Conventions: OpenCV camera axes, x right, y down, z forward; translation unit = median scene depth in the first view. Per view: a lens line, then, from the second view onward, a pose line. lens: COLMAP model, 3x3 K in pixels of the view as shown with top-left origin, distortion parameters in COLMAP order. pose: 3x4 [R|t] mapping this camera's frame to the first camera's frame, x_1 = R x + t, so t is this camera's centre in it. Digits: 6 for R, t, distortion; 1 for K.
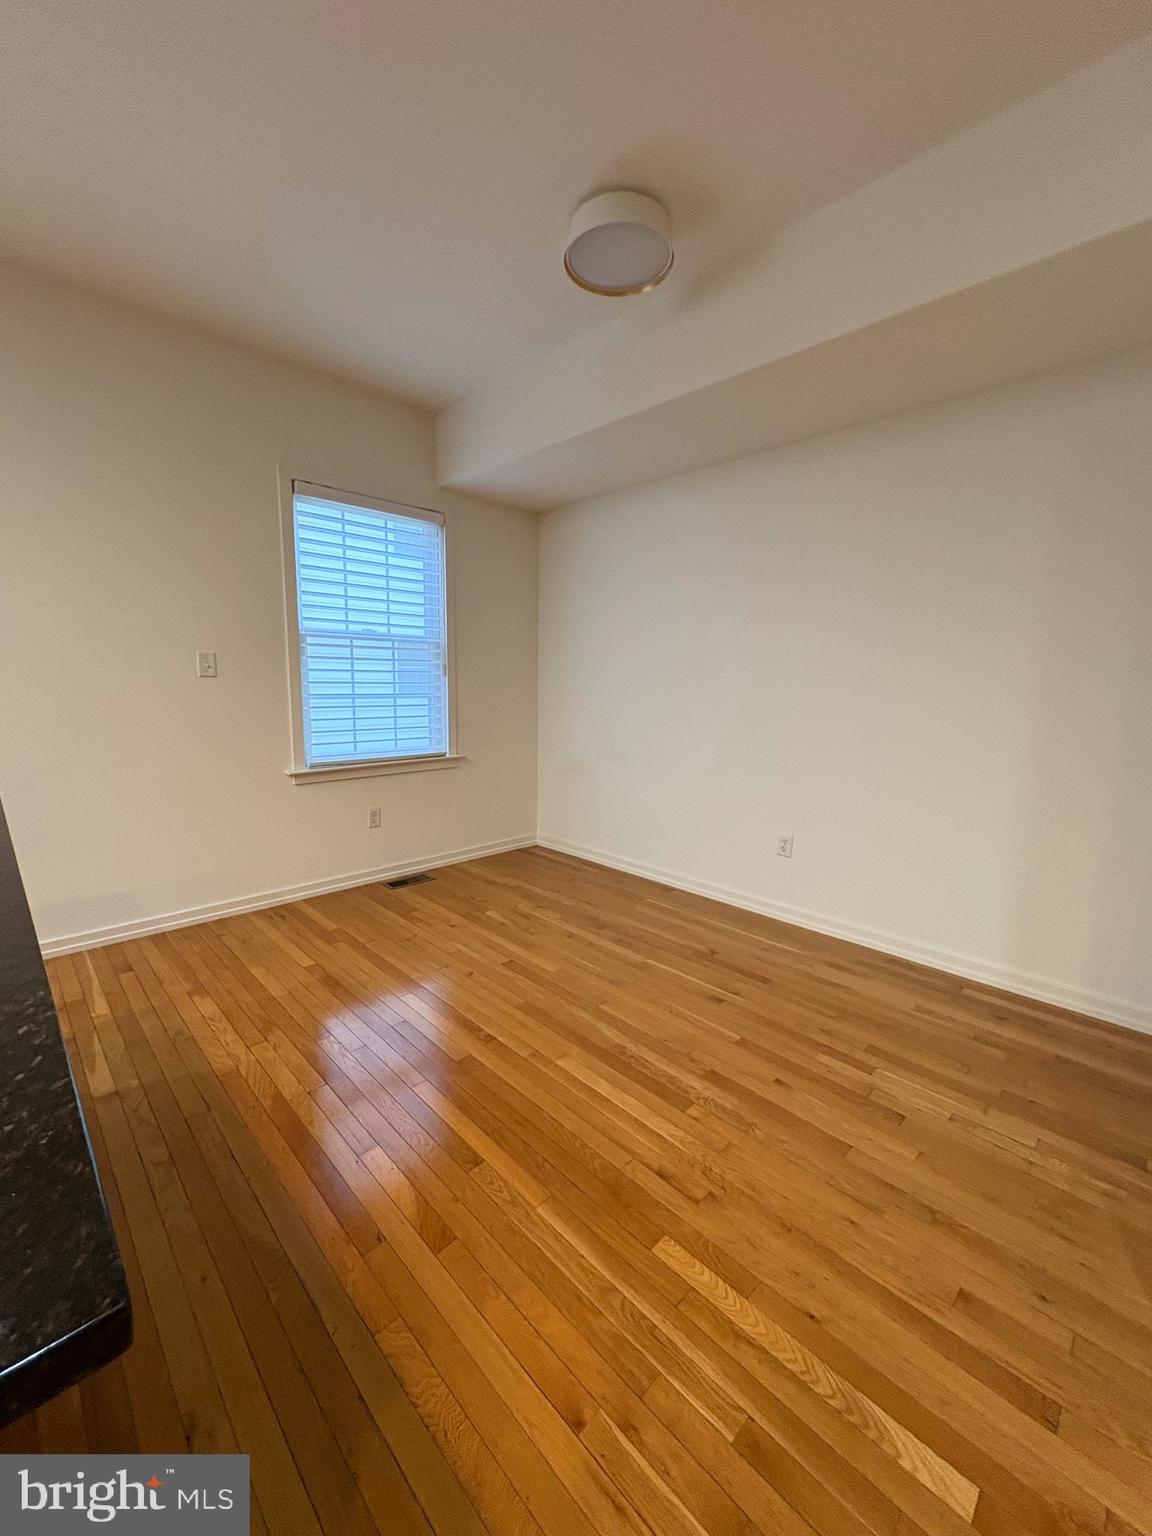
lens RADIAL K [[610.3, 0, 573.8], [0, 610.3, 766.0], [0, 0, 1]] dist [-0.000516, 0.000029]
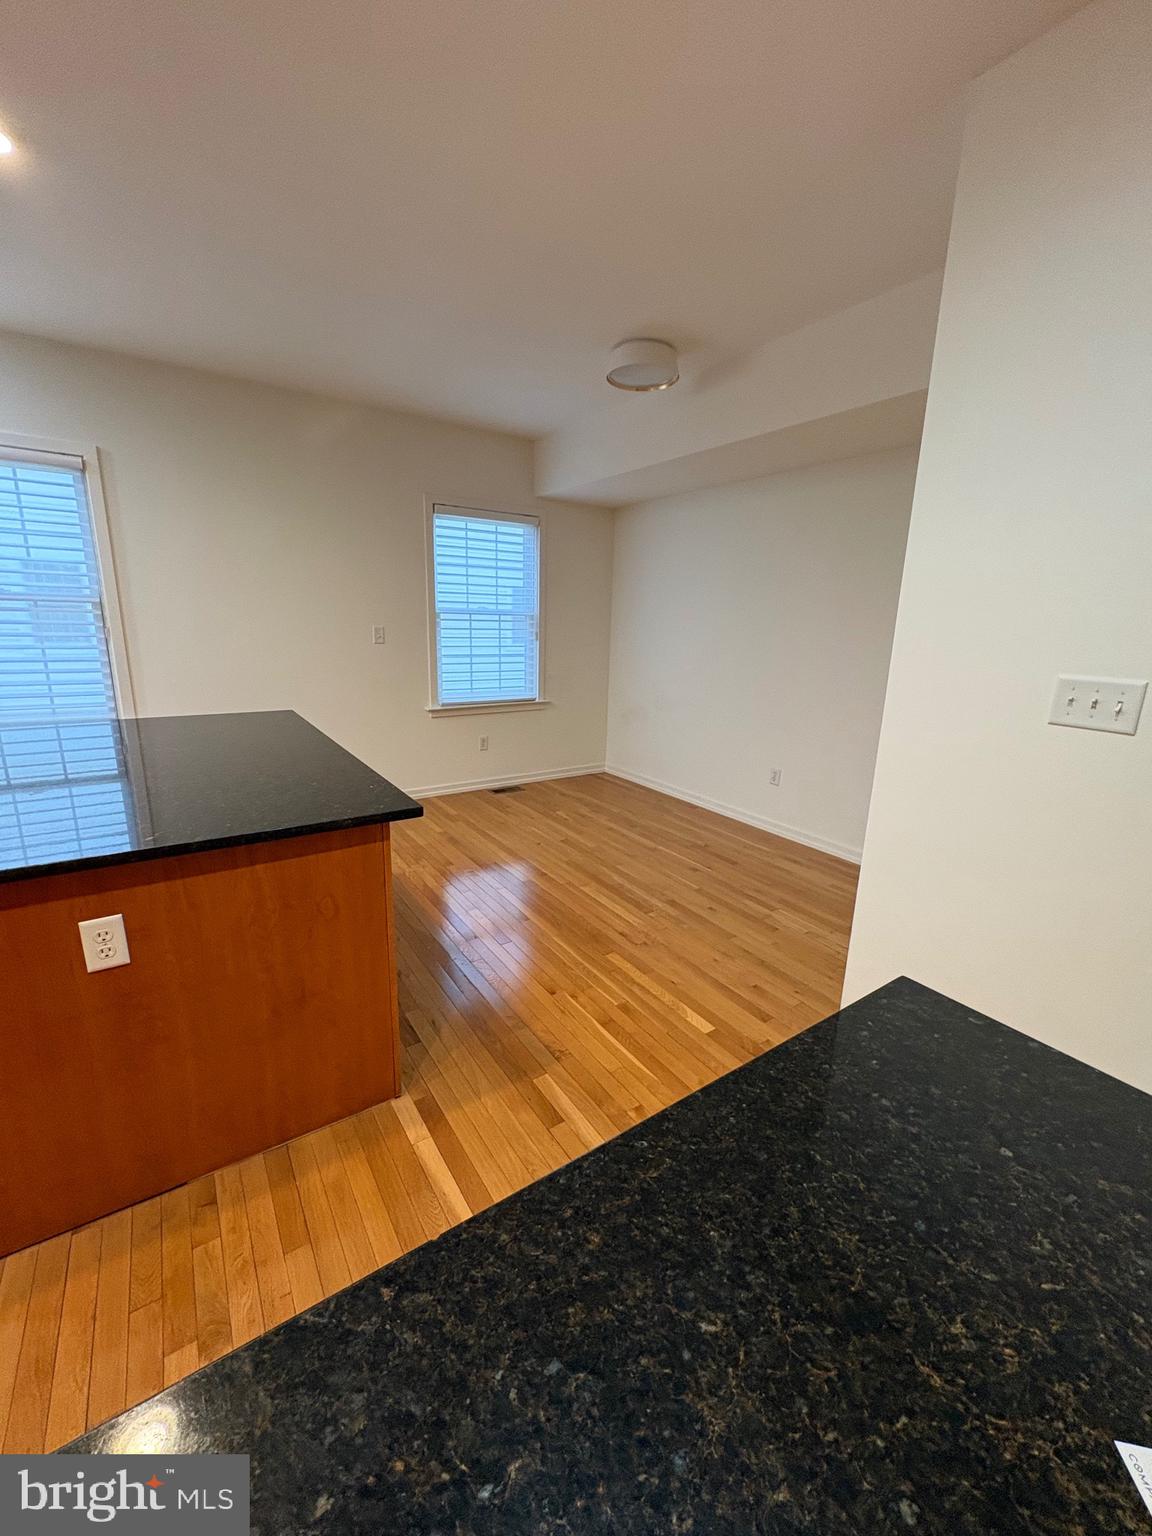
lens RADIAL K [[610.3, 0, 576.0], [0, 610.3, 766.2], [0, 0, 1]] dist [-0.000516, 0.000029]
pose [[0.983091, 0.052157, -0.175535, 0.160918], [-0.035905, 0.994875, 0.094522, -0.004166], [0.179565, -0.086621, 0.979925, -0.419920]]
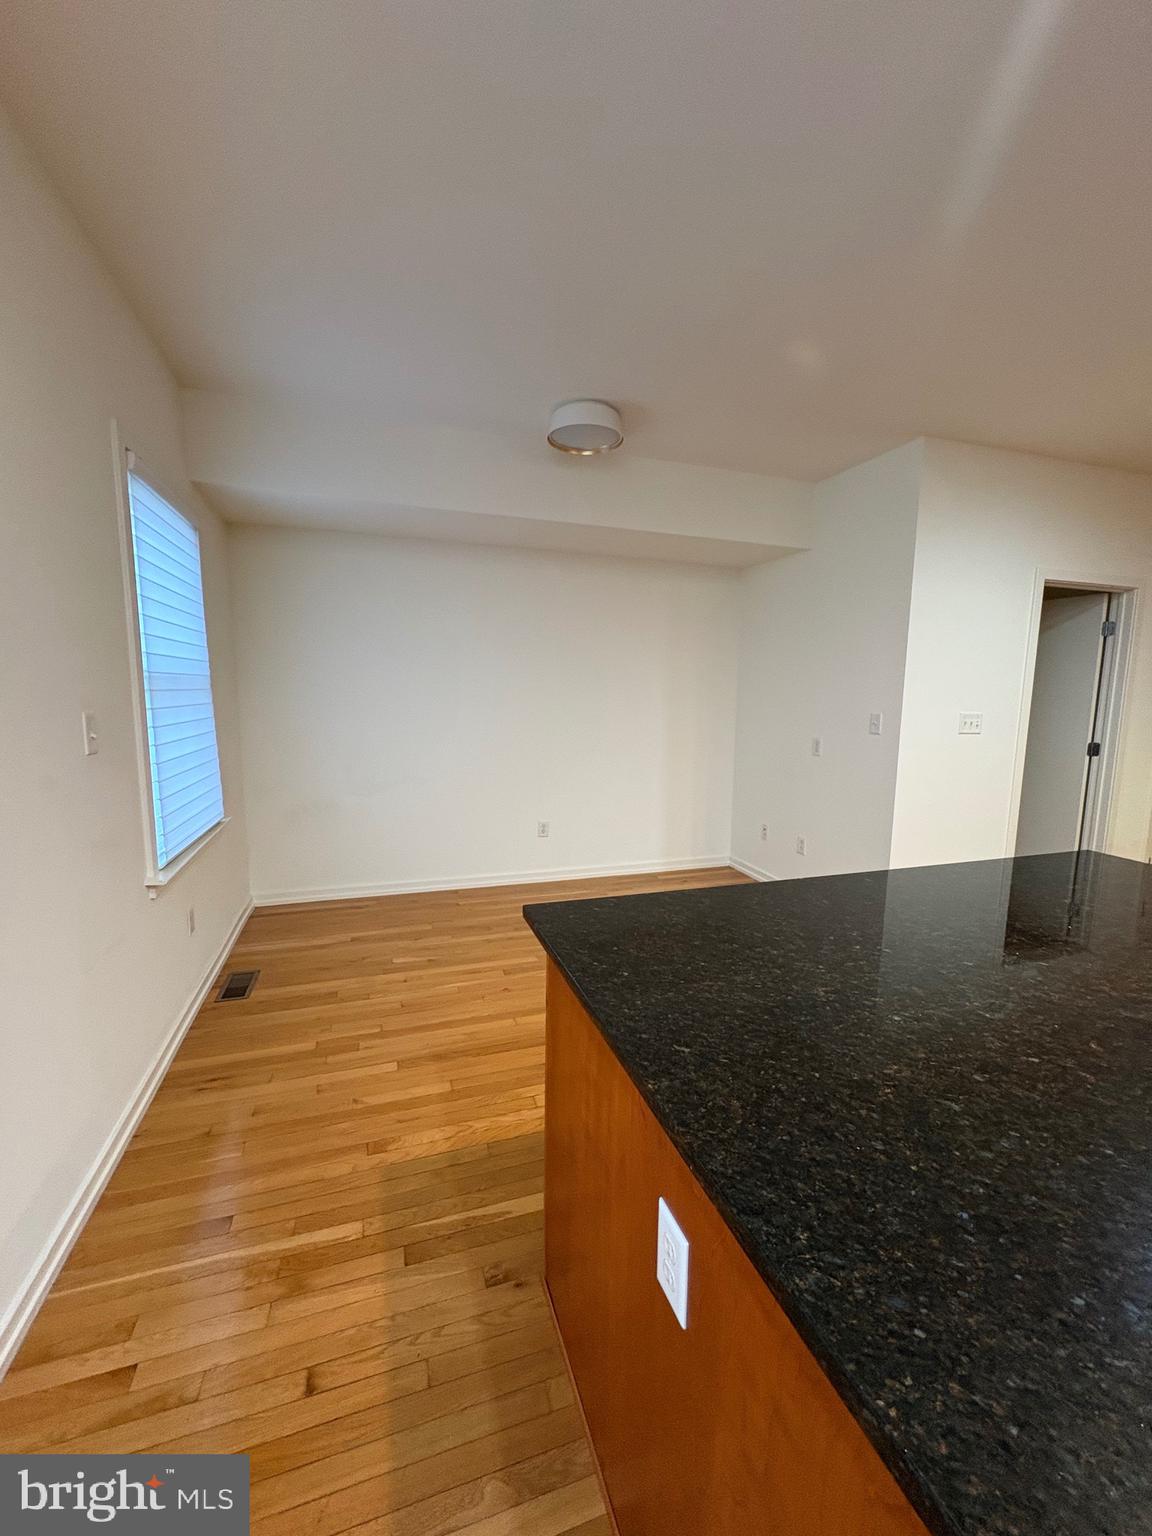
lens RADIAL K [[610.3, 0, 574.7], [0, 610.3, 768.9], [0, 0, 1]] dist [-0.000516, 0.000029]
pose [[0.440977, -0.126990, 0.888489, -0.932213], [0.119066, 0.989467, 0.082328, -0.125192], [-0.889586, 0.069484, 0.451453, 0.304119]]
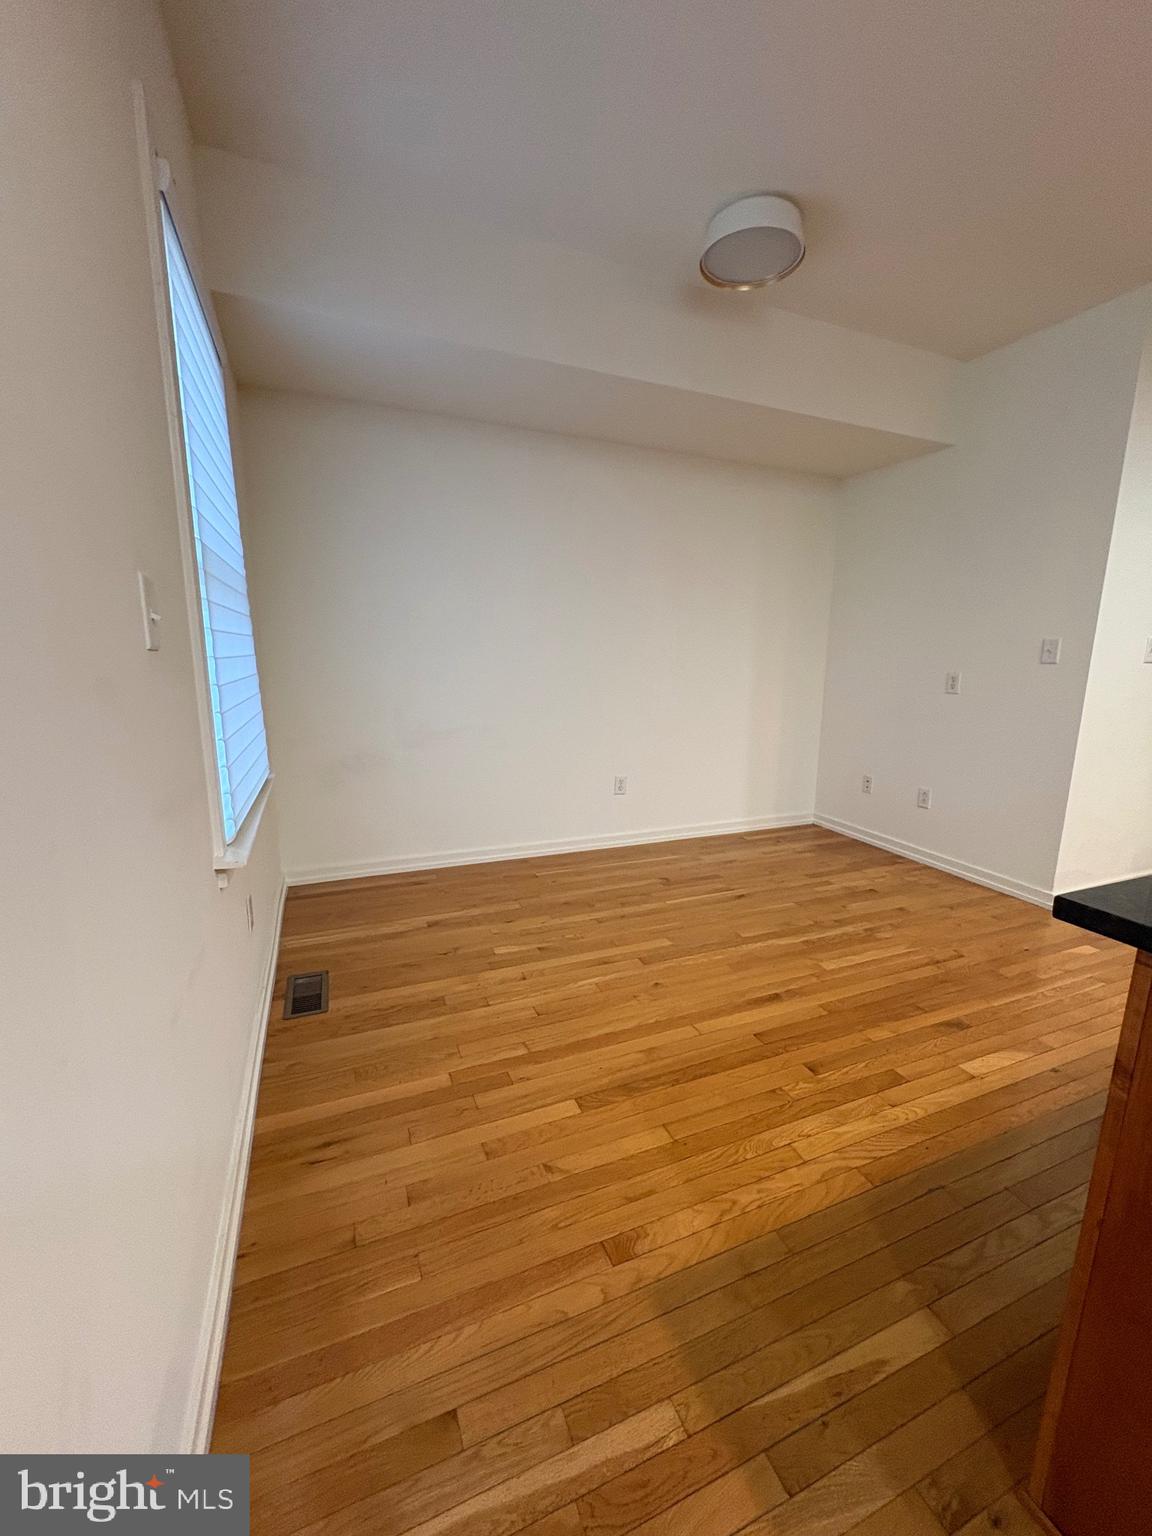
lens RADIAL K [[610.3, 0, 576.4], [0, 610.3, 768.3], [0, 0, 1]] dist [-0.000516, 0.000029]
pose [[0.374354, -0.186426, 0.908353, -0.841219], [0.124229, 0.980834, 0.150104, -0.102768], [-0.918927, 0.056651, 0.390339, 0.650179]]
